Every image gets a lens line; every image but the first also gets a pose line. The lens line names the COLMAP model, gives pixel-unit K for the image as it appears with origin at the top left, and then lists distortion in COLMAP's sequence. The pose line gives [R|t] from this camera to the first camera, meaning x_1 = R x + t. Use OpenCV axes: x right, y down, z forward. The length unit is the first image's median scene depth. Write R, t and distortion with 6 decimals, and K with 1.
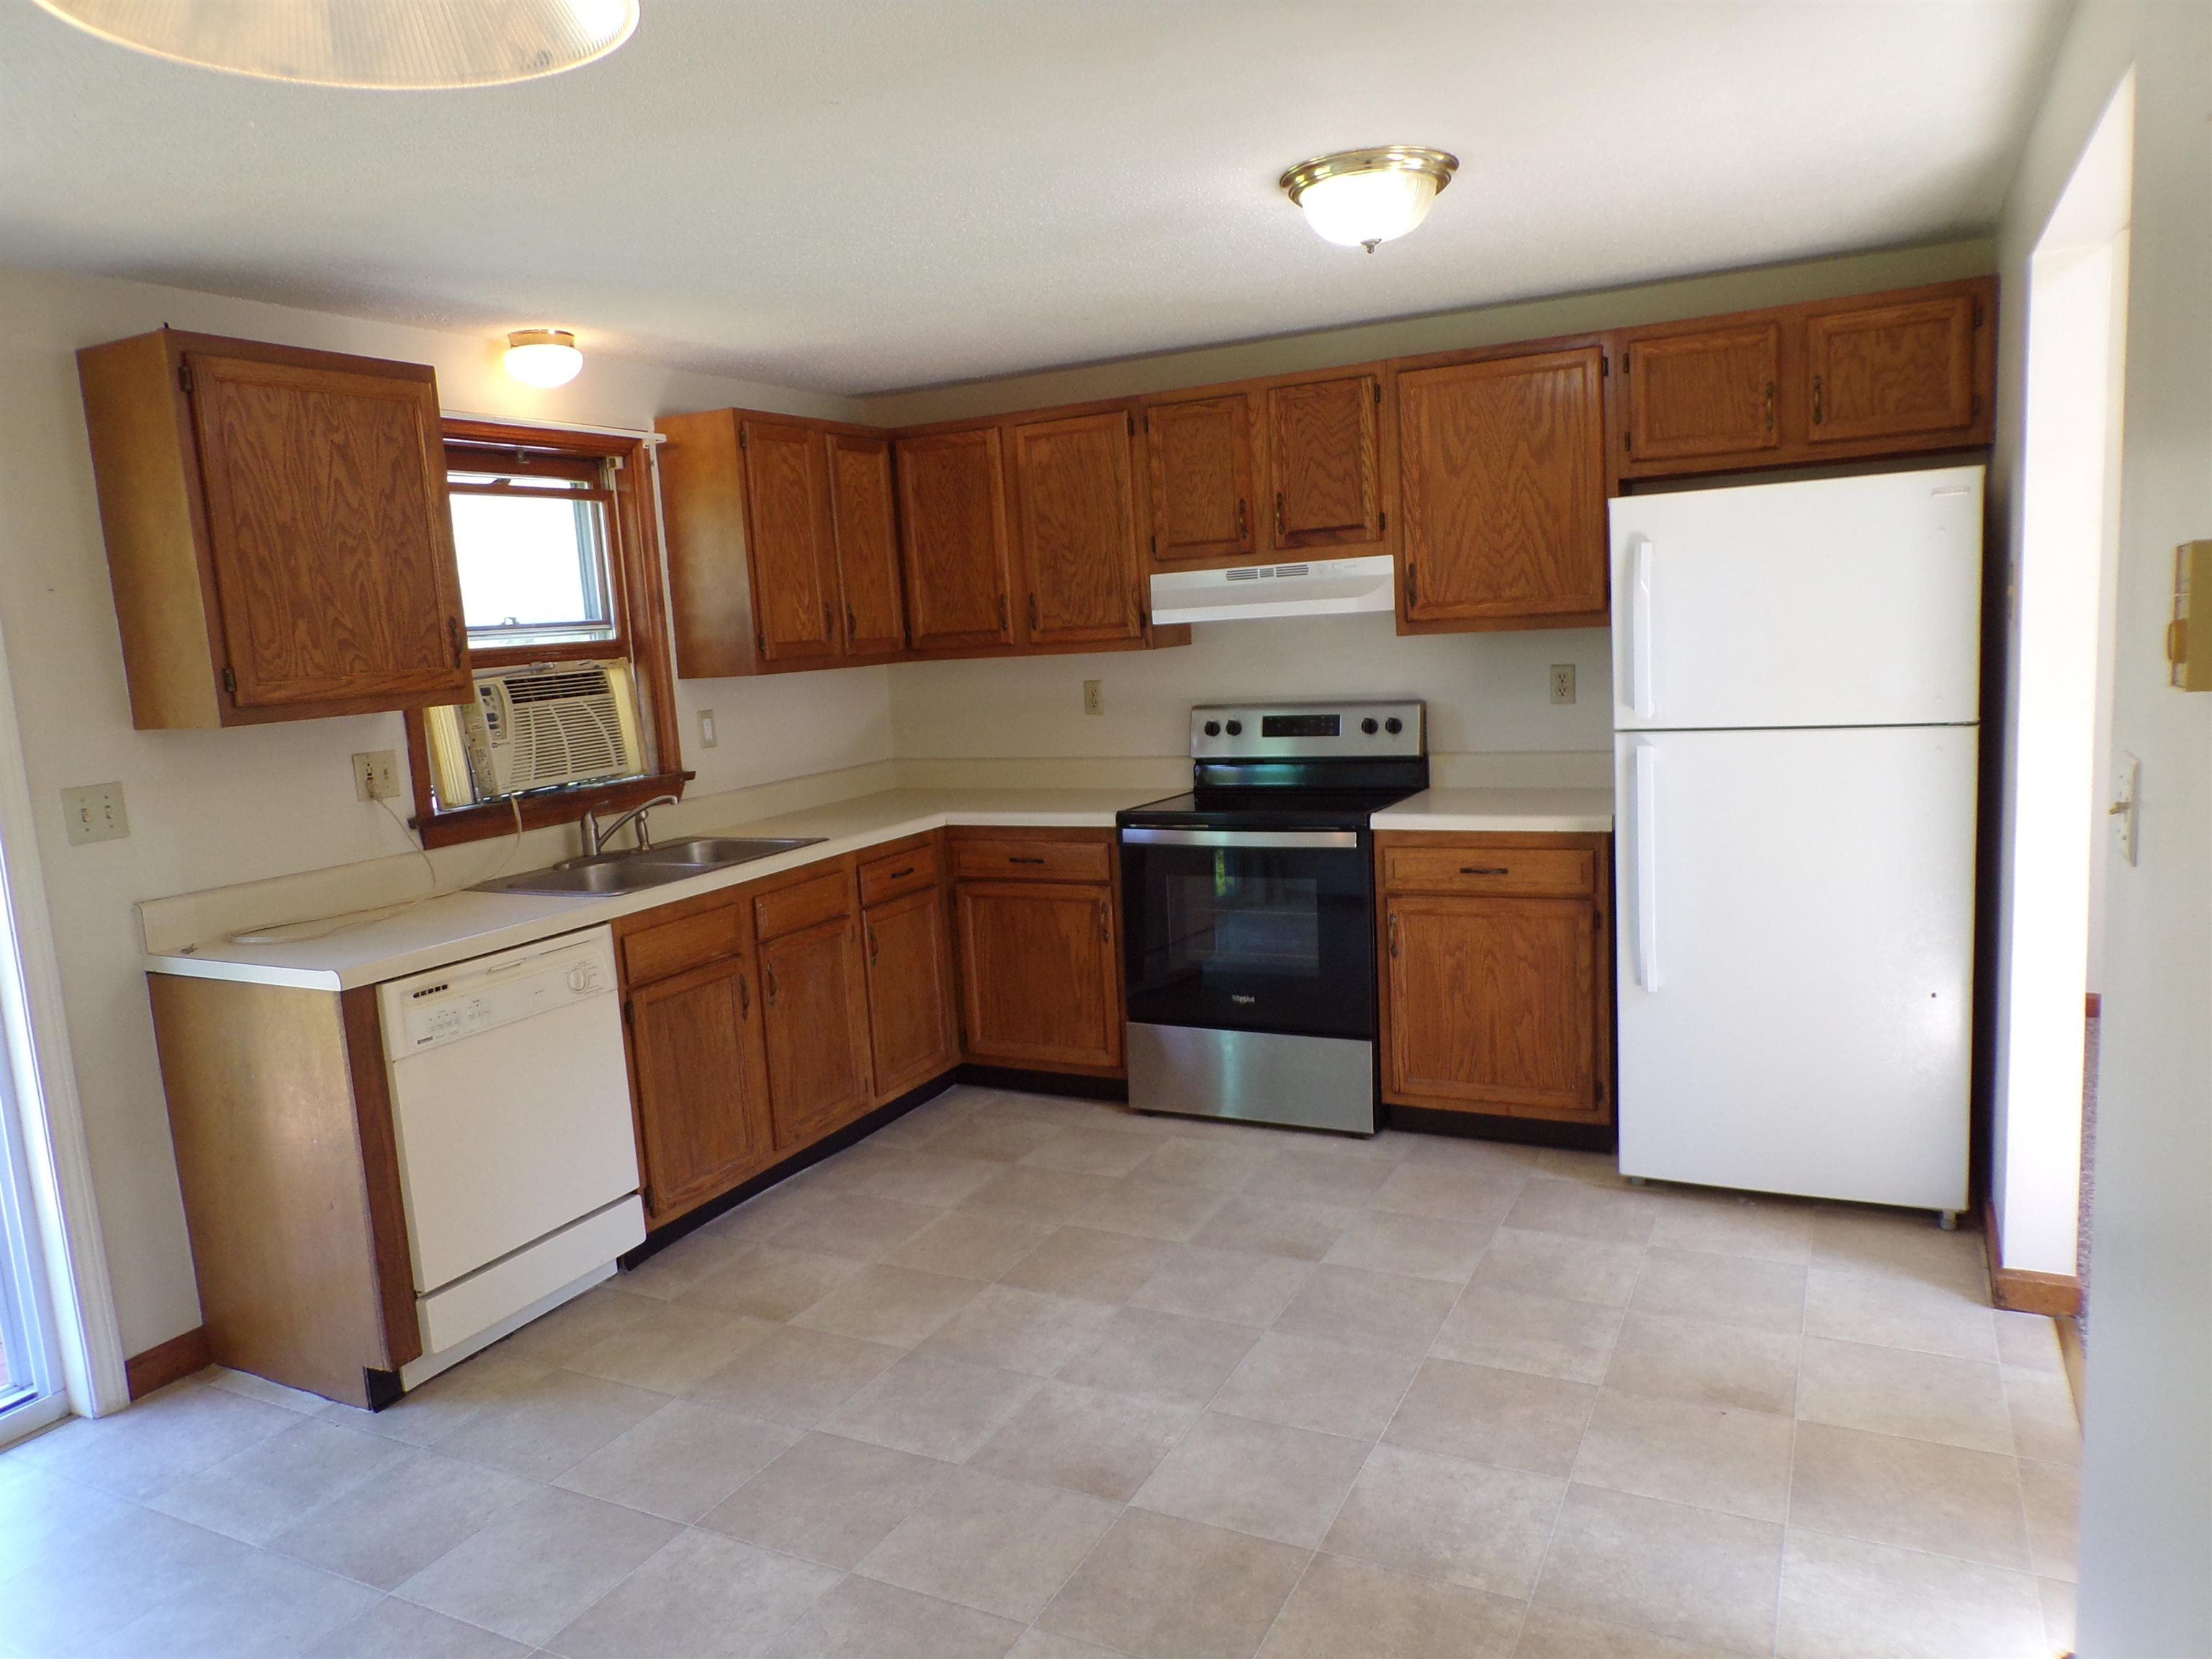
lens RADIAL K [[1490.1, 0, 1097.4], [0, 1490.1, 834.0], [0, 0, 1]] dist [-0.013926, -0.000627]
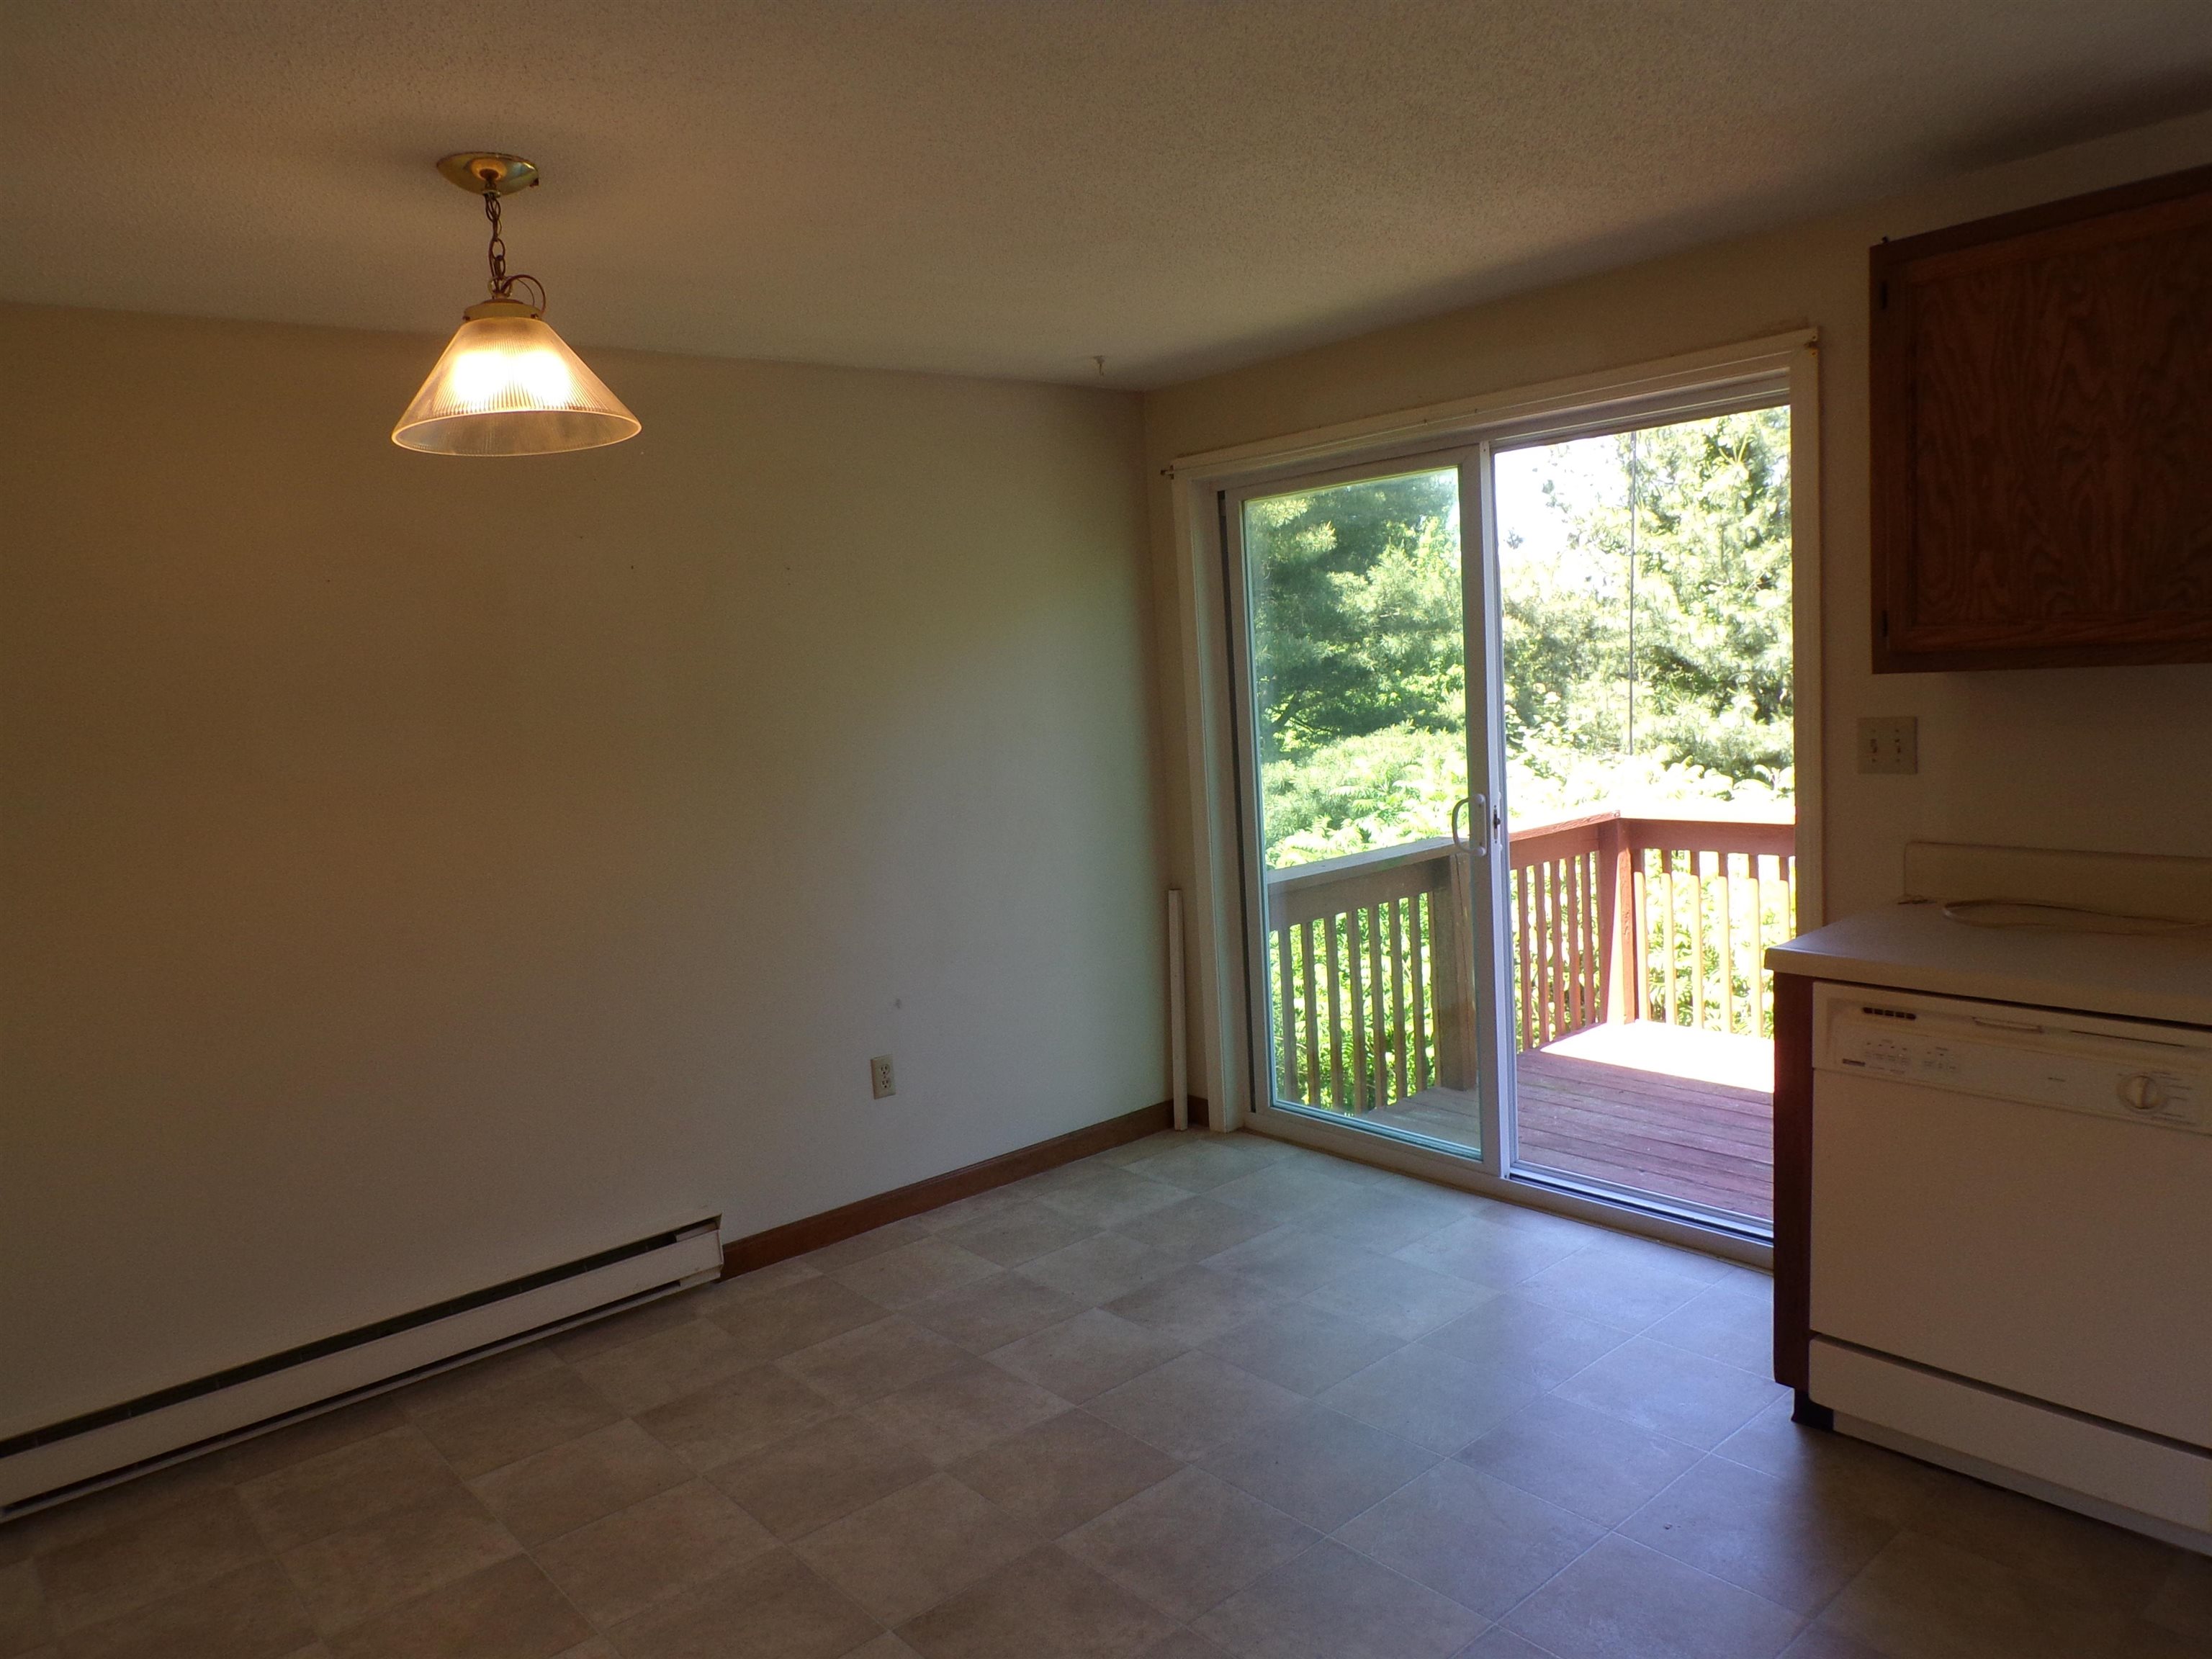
lens RADIAL K [[1522.5, 0, 1094.4], [0, 1522.5, 834.3], [0, 0, 1]] dist [-0.018183, 0.018734]
pose [[-0.379841, 0.192522, -0.904796, 0.430591], [-0.041537, 0.973567, 0.224593, -0.150785], [0.924119, 0.122893, -0.361804, 0.812851]]
